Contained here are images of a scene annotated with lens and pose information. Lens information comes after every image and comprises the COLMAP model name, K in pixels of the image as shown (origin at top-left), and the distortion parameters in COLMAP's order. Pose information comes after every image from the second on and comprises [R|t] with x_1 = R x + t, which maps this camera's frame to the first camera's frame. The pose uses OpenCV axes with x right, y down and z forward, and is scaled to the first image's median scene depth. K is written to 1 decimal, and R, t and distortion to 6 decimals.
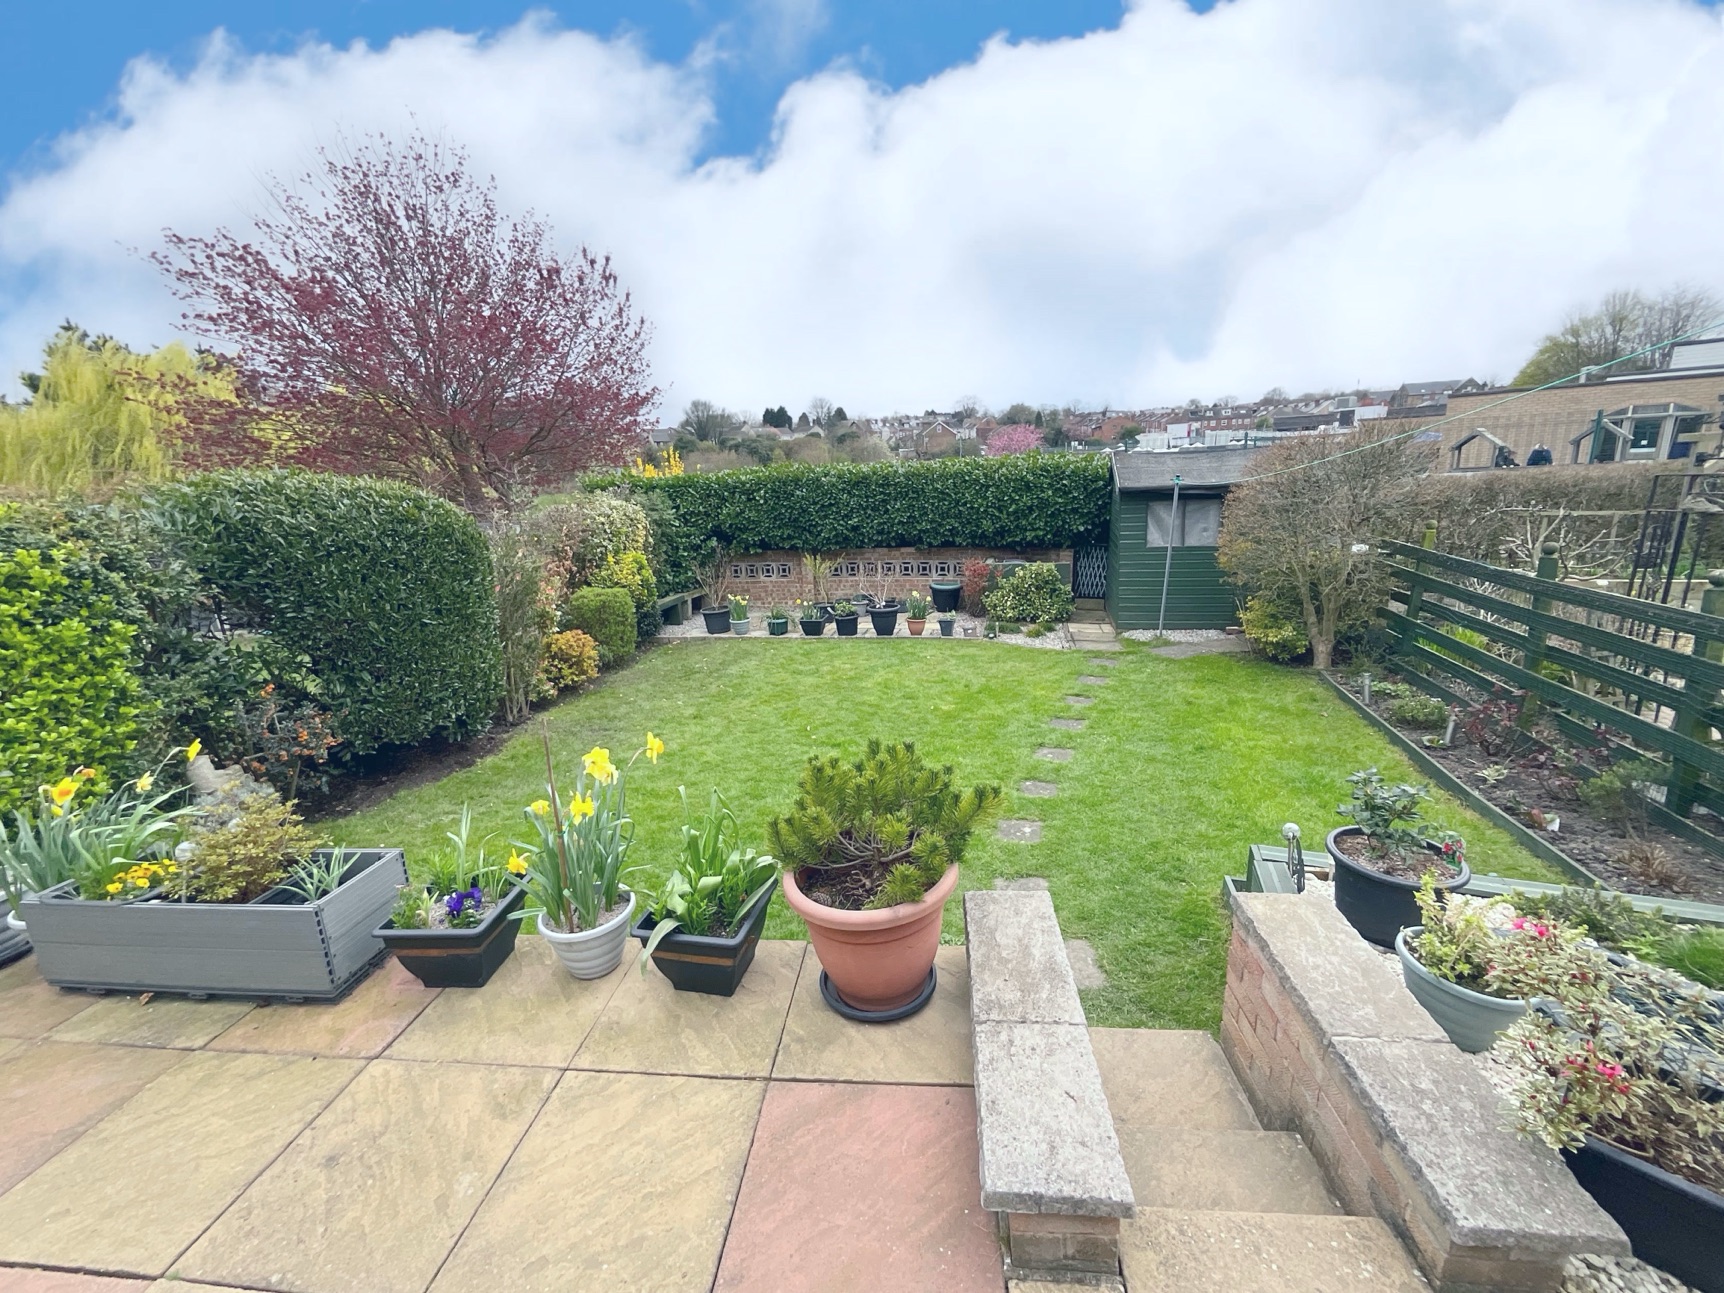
lens RADIAL K [[698.1, 0, 862.0], [0, 698.1, 646.5], [0, 0, 1]] dist [-0.000525, -0.000302]
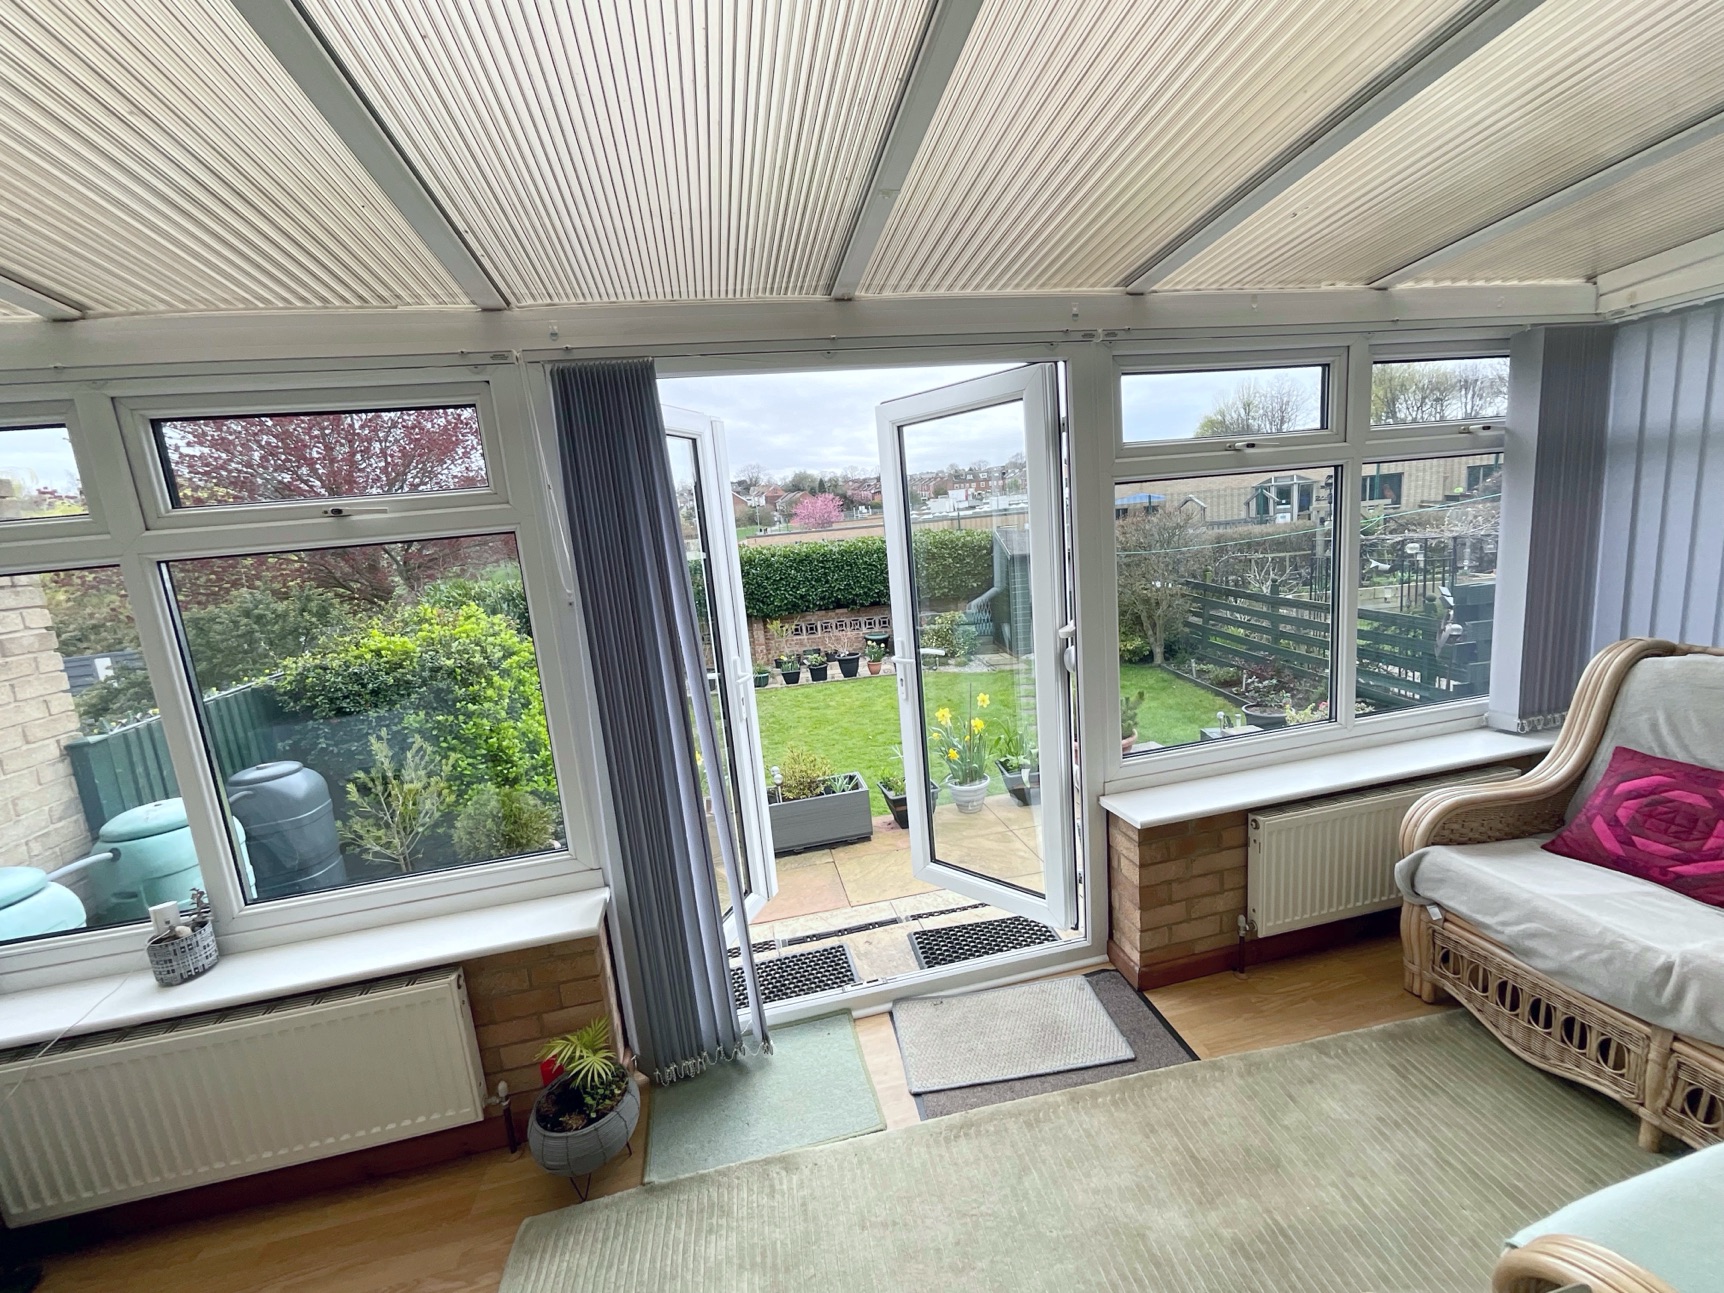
lens RADIAL K [[696.5, 0, 862.6], [0, 696.5, 645.4], [0, 0, 1]] dist [0.002932, -0.002083]
pose [[0.954937, -0.089723, 0.282922, -0.297004], [0.114774, 0.990690, -0.073214, 0.021686], [-0.273719, 0.102387, 0.956345, -0.228250]]
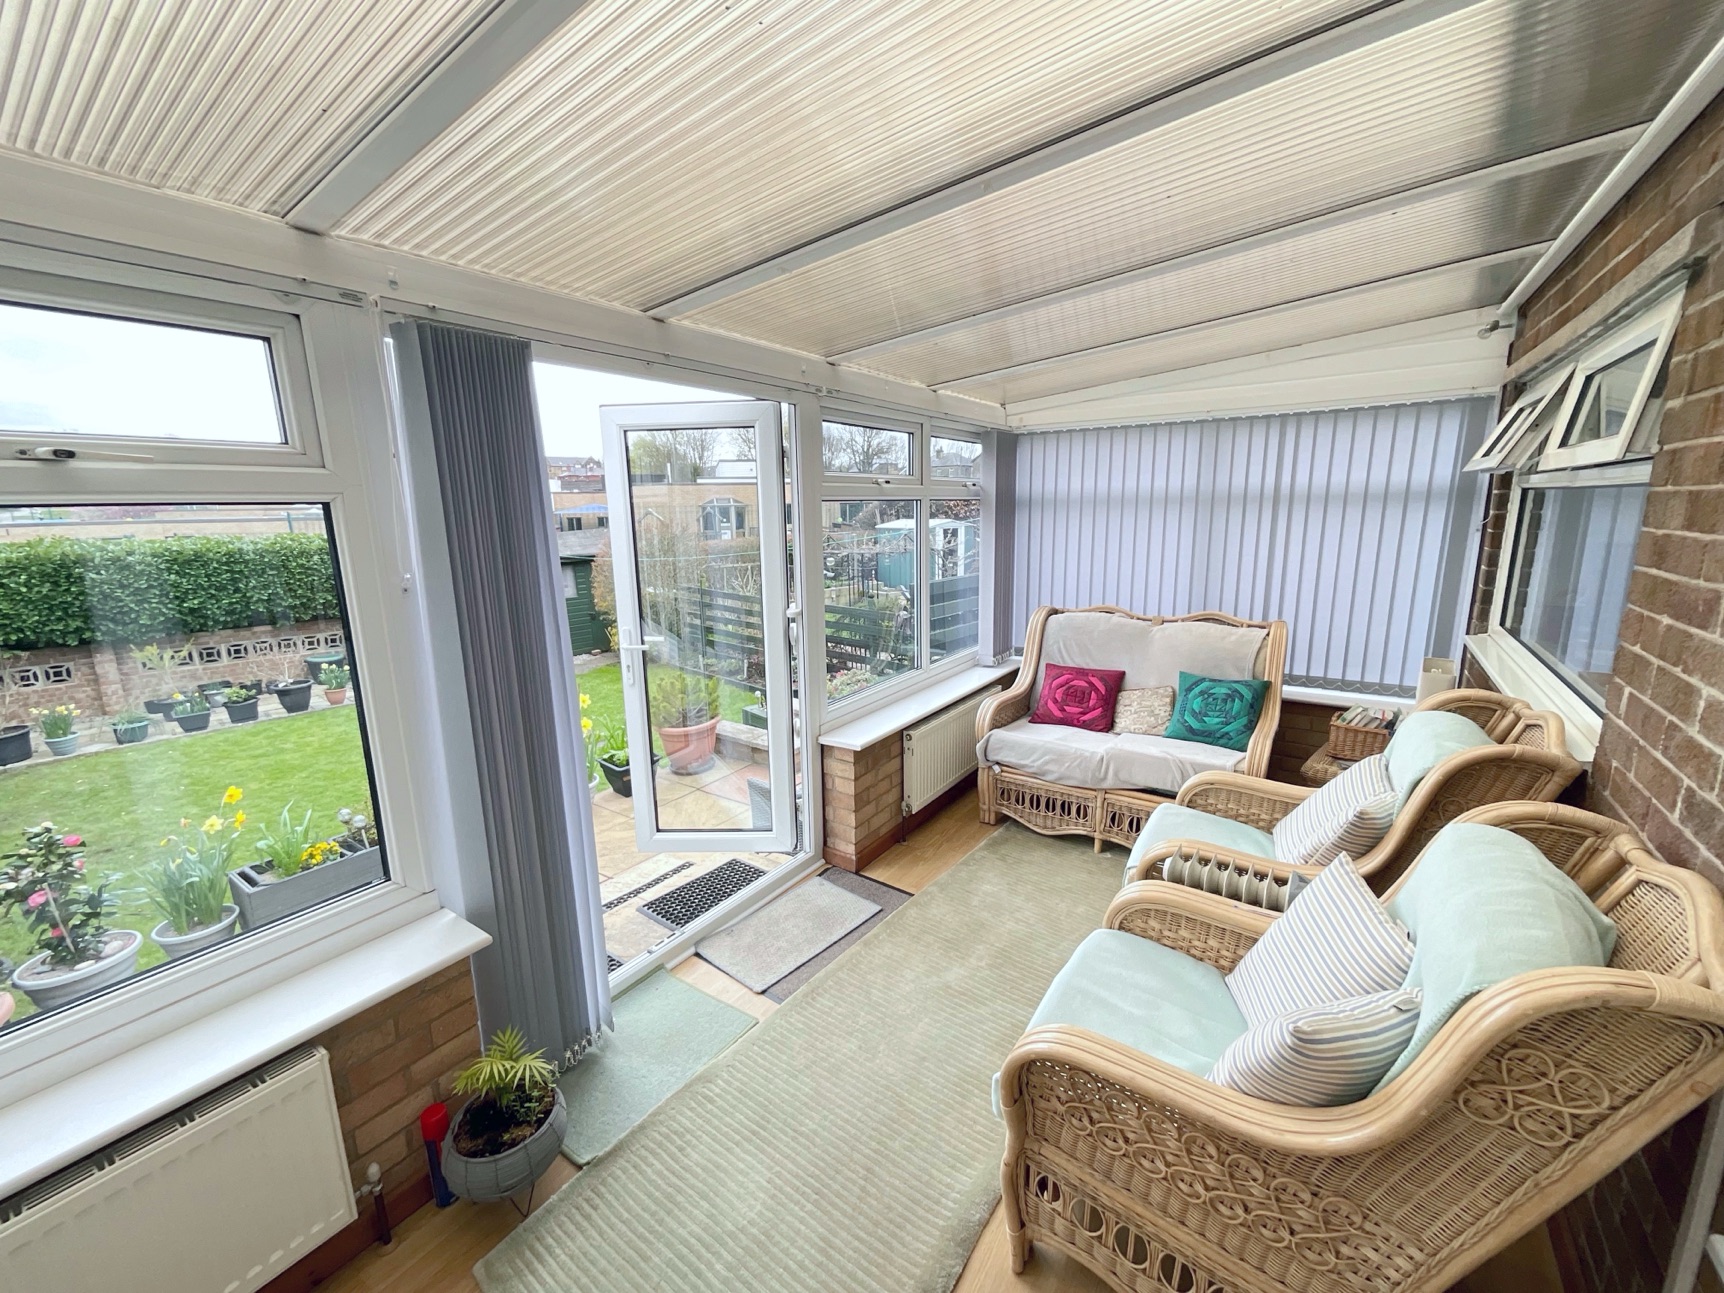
lens RADIAL K [[696.5, 0, 862.6], [0, 696.5, 645.4], [0, 0, 1]] dist [0.002932, -0.002083]
pose [[0.494650, -0.137959, 0.858072, -0.402944], [0.204442, 0.978085, 0.039400, 0.016475], [-0.844704, 0.155937, 0.512015, -0.202575]]
